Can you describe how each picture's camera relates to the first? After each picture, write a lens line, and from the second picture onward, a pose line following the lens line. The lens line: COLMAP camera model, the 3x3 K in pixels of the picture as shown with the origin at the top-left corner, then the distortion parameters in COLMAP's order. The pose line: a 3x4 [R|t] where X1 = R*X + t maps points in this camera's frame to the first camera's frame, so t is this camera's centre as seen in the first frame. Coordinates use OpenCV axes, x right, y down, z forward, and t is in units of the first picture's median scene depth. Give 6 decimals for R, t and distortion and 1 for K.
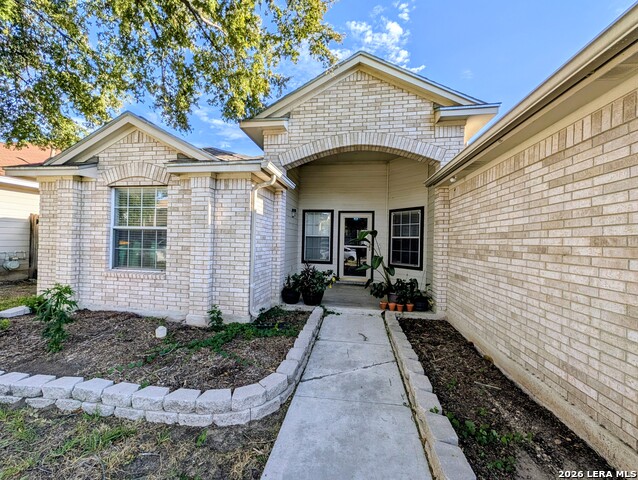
lens RADIAL K [[236.6, 0, 319.0], [0, 236.6, 240.0], [0, 0, 1]] dist [0.000023, -0.000028]
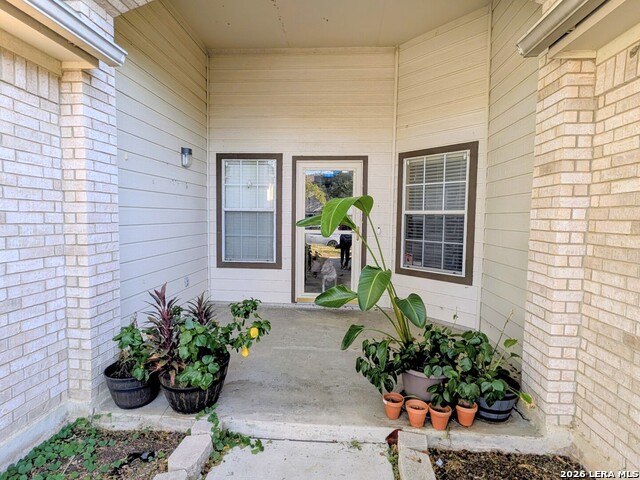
lens RADIAL K [[317.0, 0, 320.0], [0, 317.0, 240.0], [0, 0, 1]] dist [-0.000998, -0.000144]
pose [[0.996527, -0.012501, 0.082325, 0.097116], [0.006006, 0.996882, 0.078674, -0.007119], [-0.083052, -0.077907, 0.993495, 0.417548]]
